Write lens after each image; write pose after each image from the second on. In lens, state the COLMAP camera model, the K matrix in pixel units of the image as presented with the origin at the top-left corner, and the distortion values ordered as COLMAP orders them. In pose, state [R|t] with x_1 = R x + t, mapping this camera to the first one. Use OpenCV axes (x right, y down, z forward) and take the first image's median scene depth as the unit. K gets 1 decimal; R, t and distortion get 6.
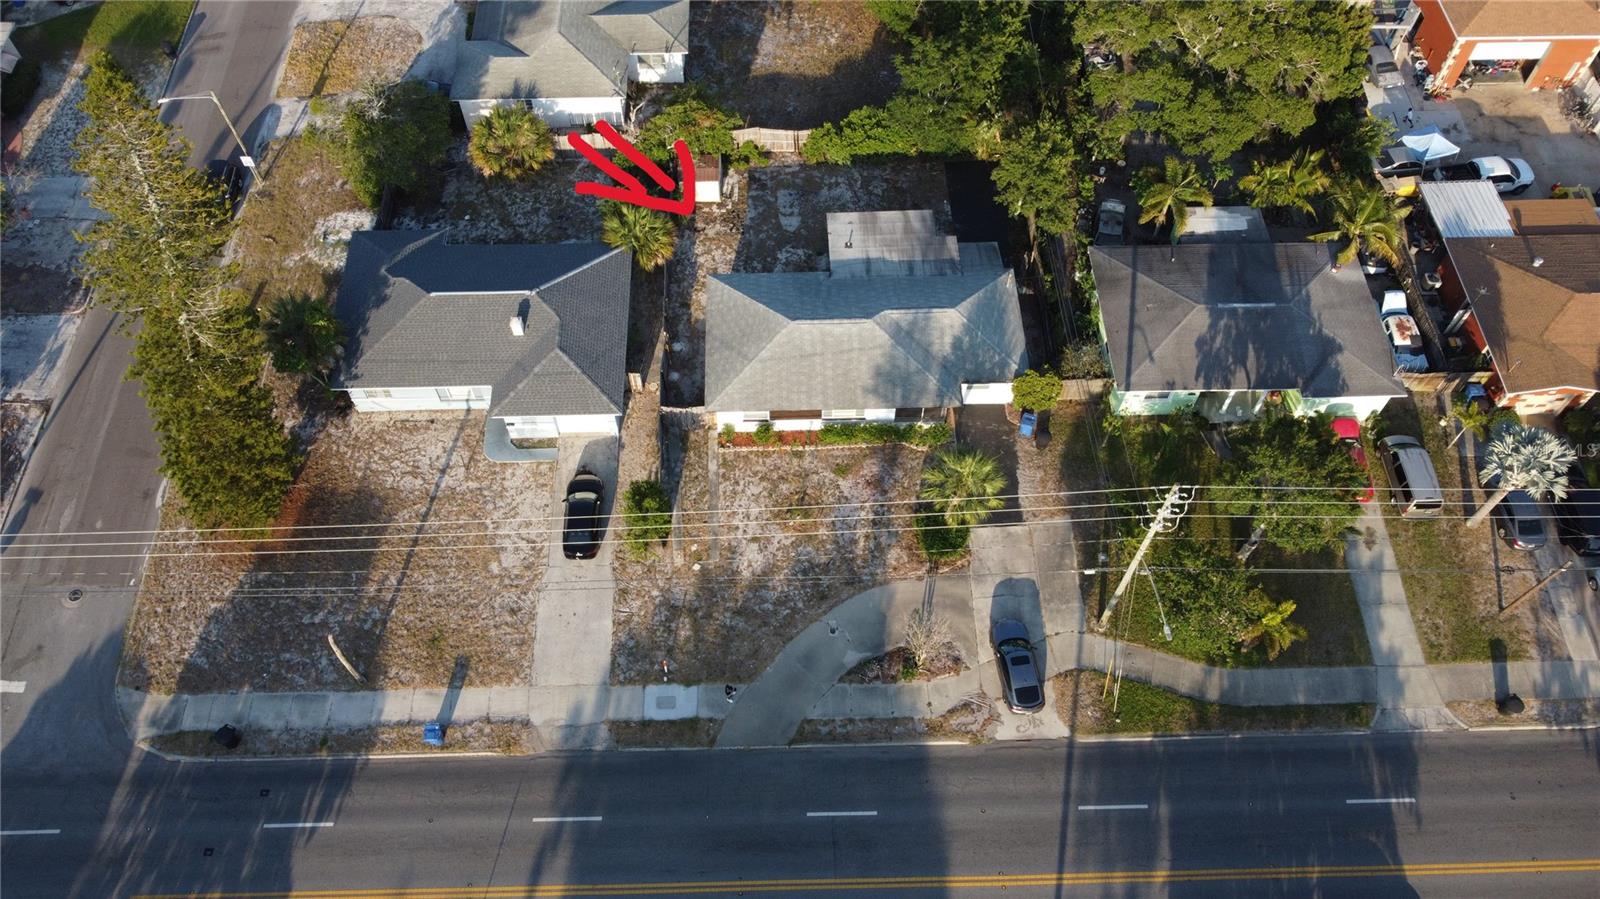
lens RADIAL K [[1213.2, 0, 795.8], [0, 1213.2, 449.1], [0, 0, 1]] dist [-0.008373, -0.000394]
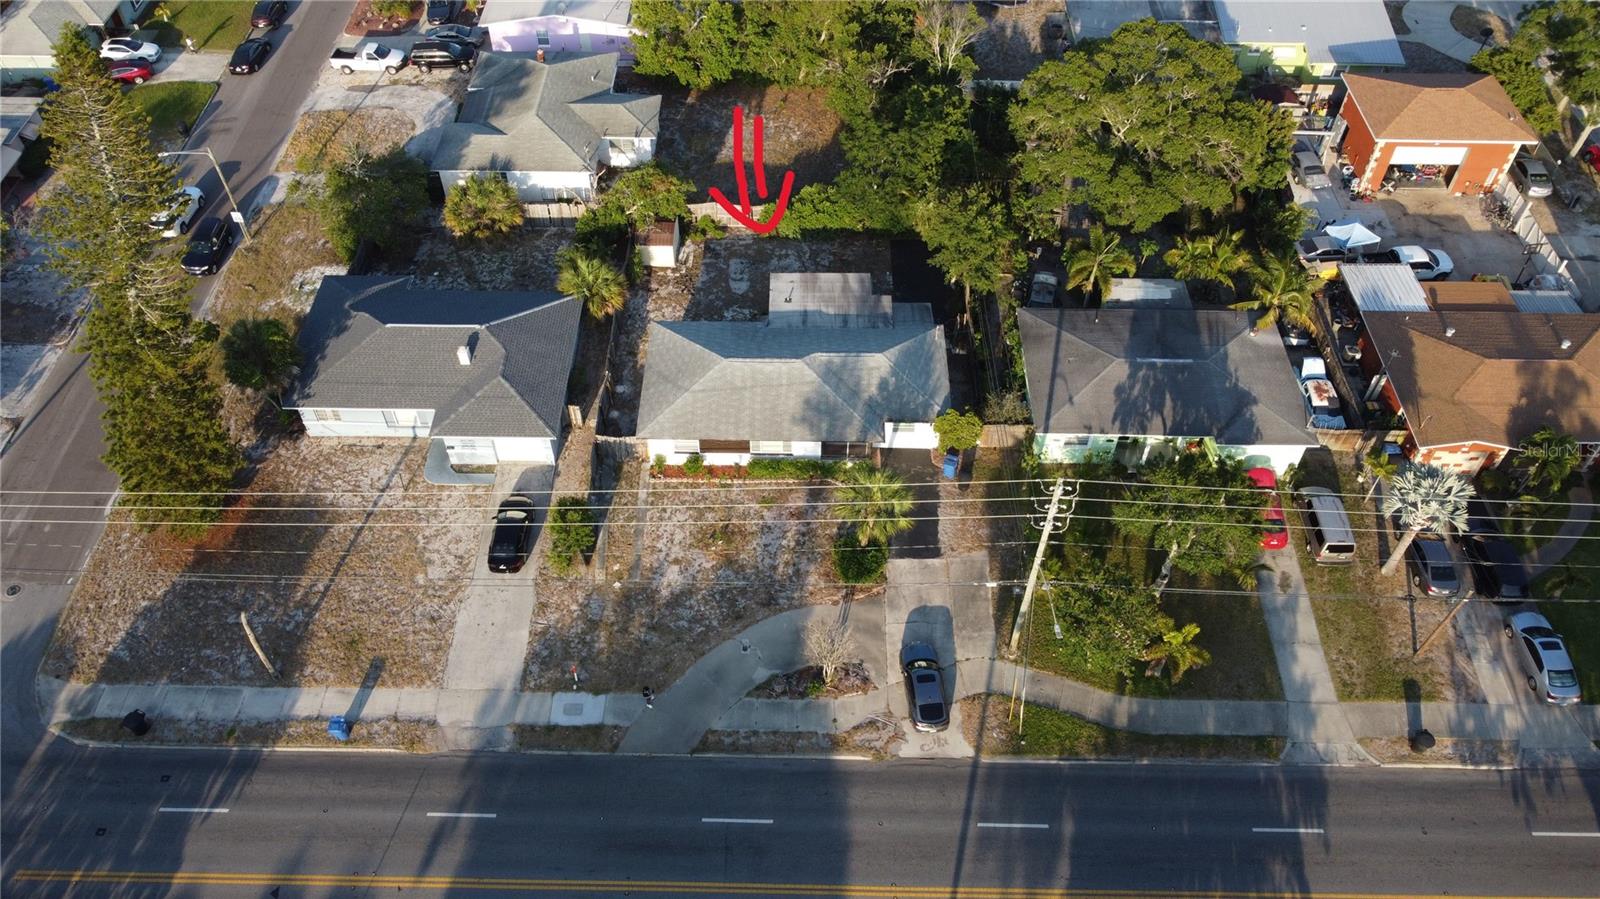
lens RADIAL K [[1213.2, 0, 795.4], [0, 1213.2, 448.5], [0, 0, 1]] dist [-0.008373, -0.000394]
pose [[0.999166, 0.032470, -0.024752, 0.085226], [-0.035965, 0.986923, -0.157130, 0.132306], [0.019326, 0.157889, 0.987268, -0.019705]]
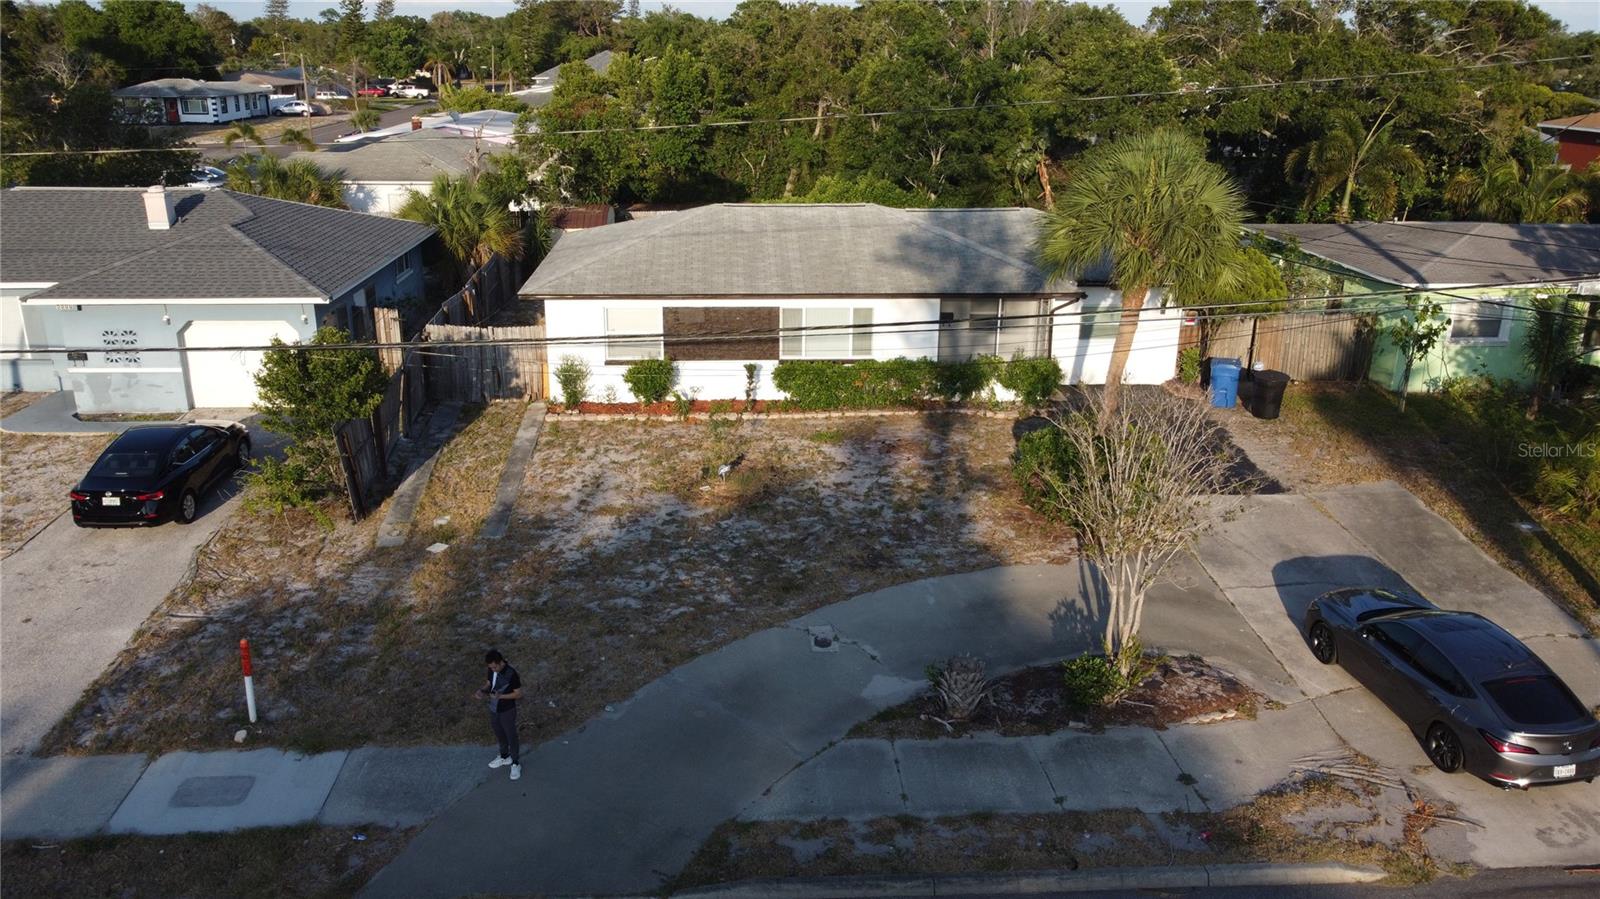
lens RADIAL K [[1214.4, 0, 797.5], [0, 1214.4, 447.4], [0, 0, 1]] dist [-0.004852, -0.002476]
pose [[0.999254, -0.000487, 0.038610, 0.010658], [0.024635, 0.778020, -0.627756, 0.288995], [-0.029733, 0.628239, 0.777452, 0.665525]]
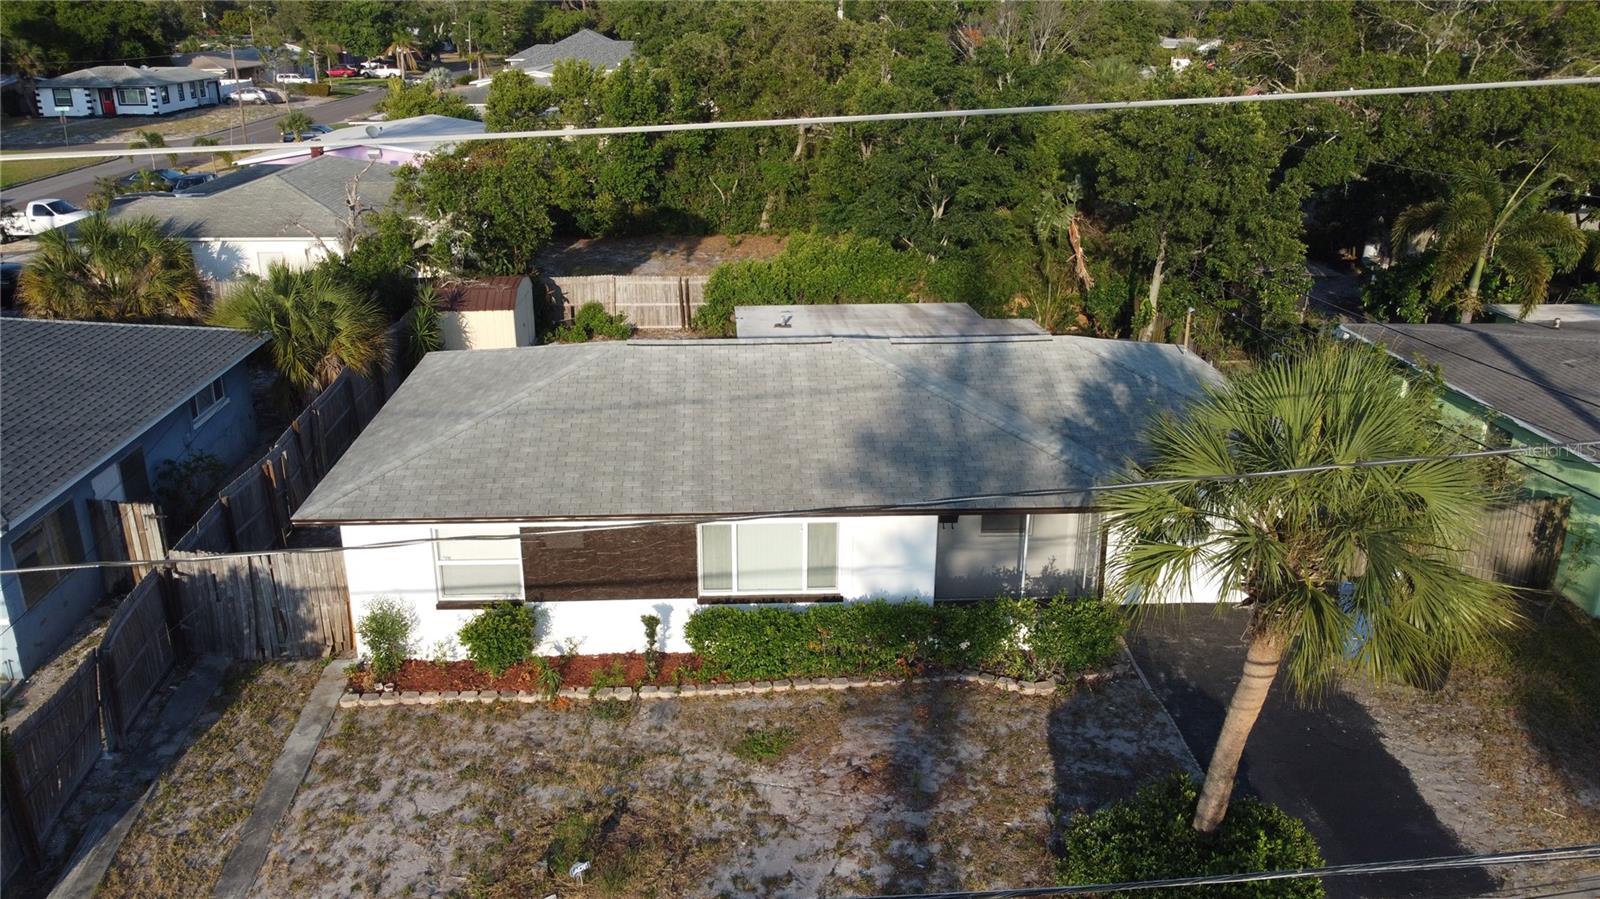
lens RADIAL K [[1214.4, 0, 797.4], [0, 1214.4, 449.6], [0, 0, 1]] dist [-0.004852, -0.002476]
pose [[0.999457, -0.004399, 0.032664, 0.036692], [0.023237, 0.796870, -0.603704, 0.131492], [-0.023373, 0.604135, 0.796539, 0.733208]]
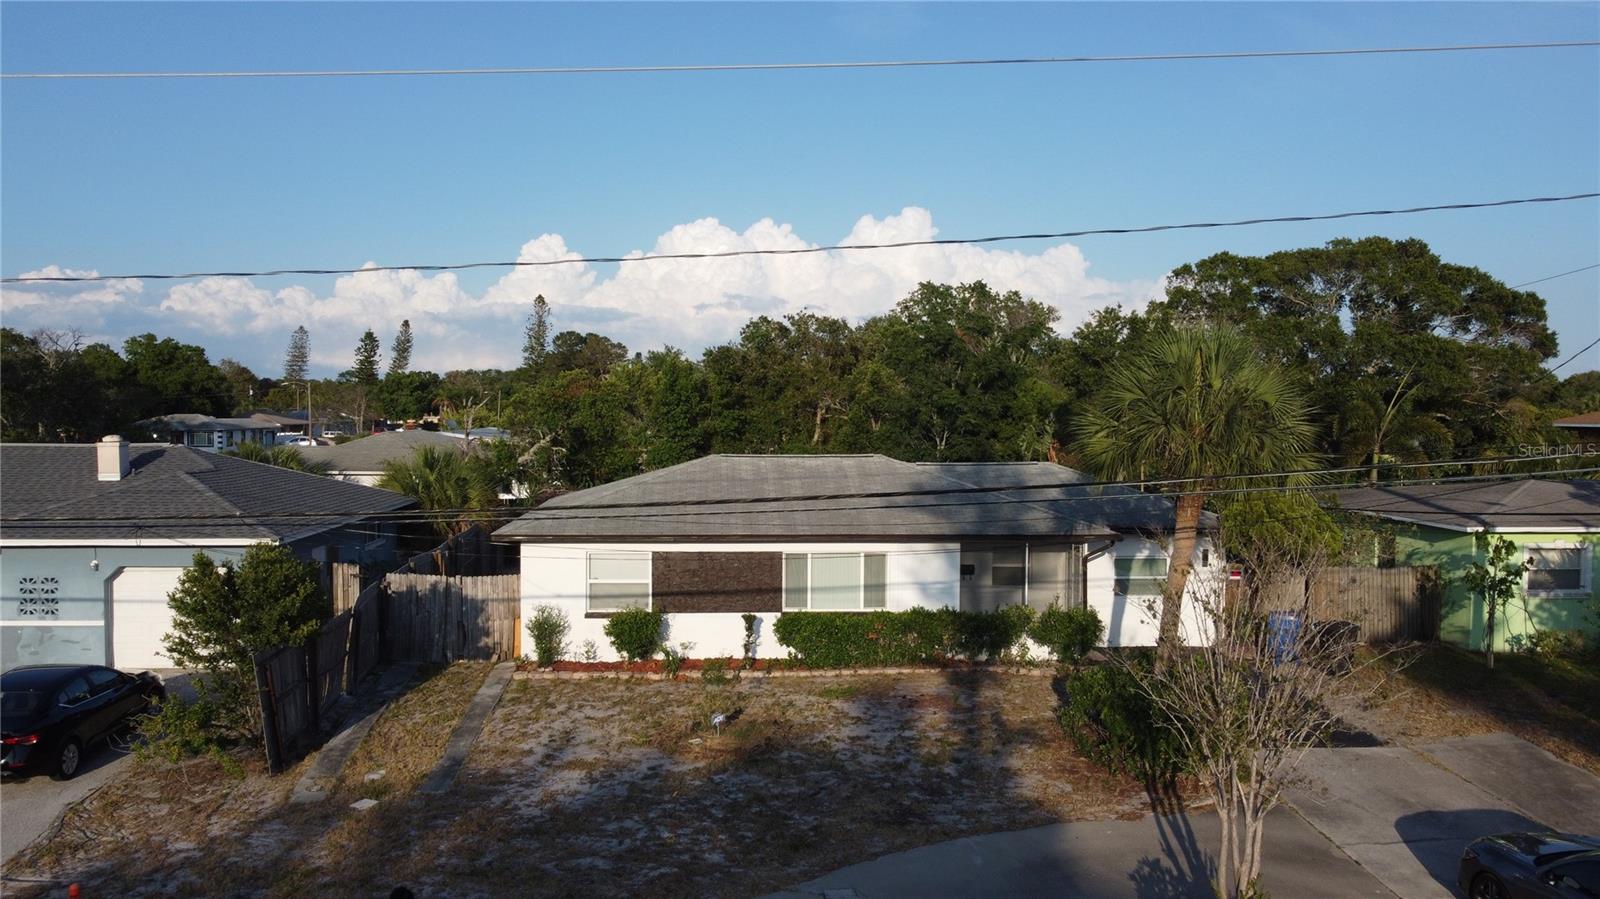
lens RADIAL K [[1214.4, 0, 798.0], [0, 1214.4, 447.0], [0, 0, 1]] dist [-0.004852, -0.002476]
pose [[0.999117, 0.006767, 0.041469, 0.009596], [0.030301, 0.567711, -0.822670, 0.278747], [-0.029109, 0.823200, 0.567004, 0.724888]]
